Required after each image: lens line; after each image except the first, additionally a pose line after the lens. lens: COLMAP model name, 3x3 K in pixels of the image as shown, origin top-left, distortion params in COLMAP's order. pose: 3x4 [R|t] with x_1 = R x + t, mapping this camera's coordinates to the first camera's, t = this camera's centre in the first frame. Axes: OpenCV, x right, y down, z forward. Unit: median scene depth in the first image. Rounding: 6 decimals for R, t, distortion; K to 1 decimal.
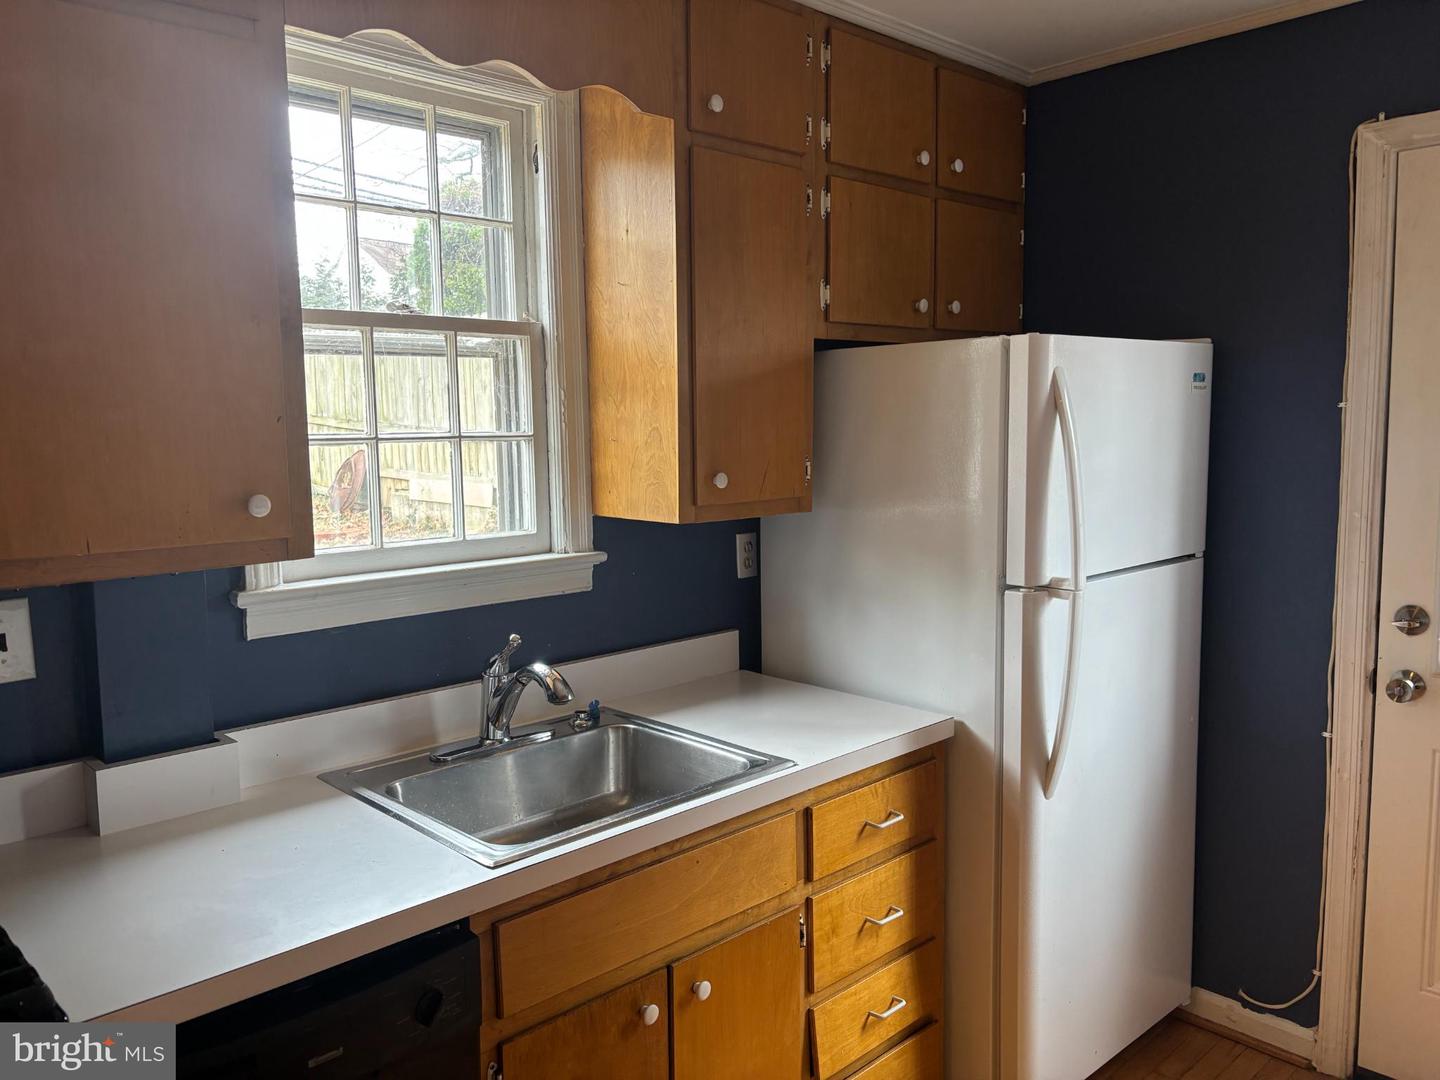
lens RADIAL K [[1071.2, 0, 716.3], [0, 1071.2, 536.8], [0, 0, 1]] dist [0.049650, -0.052460]
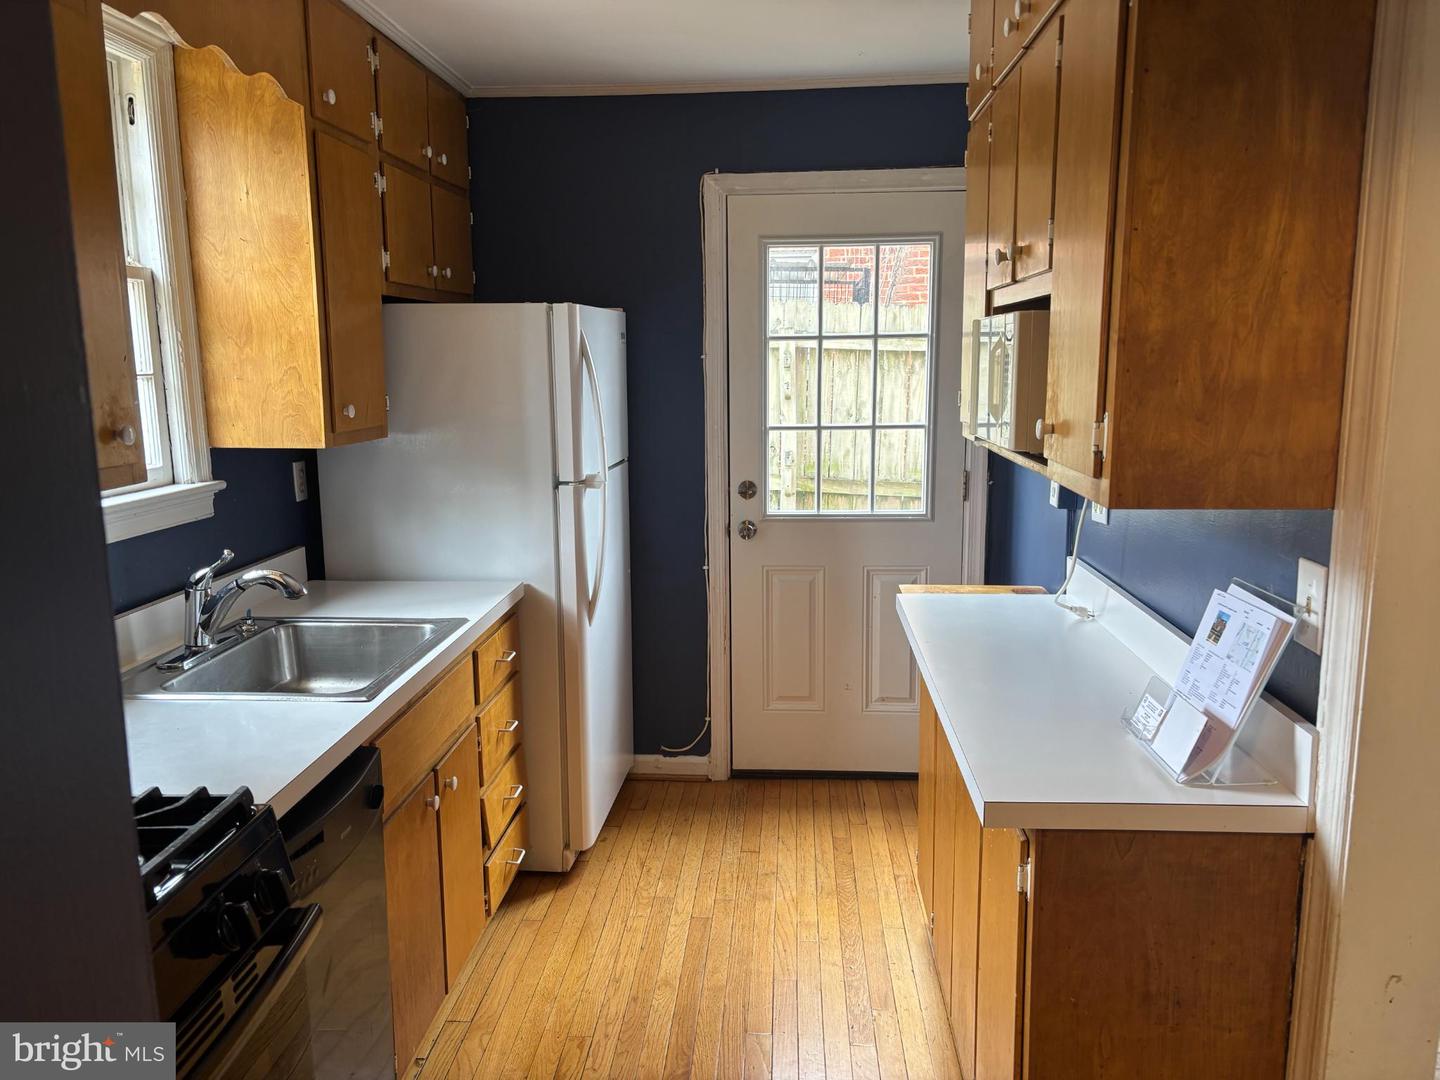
lens RADIAL K [[1071.2, 0, 722.4], [0, 1071.2, 542.4], [0, 0, 1]] dist [0.049650, -0.052460]
pose [[0.735110, -0.104800, 0.669799, -0.492670], [0.066277, 0.994356, 0.082843, 0.020010], [-0.674700, -0.016506, 0.737907, -0.178146]]
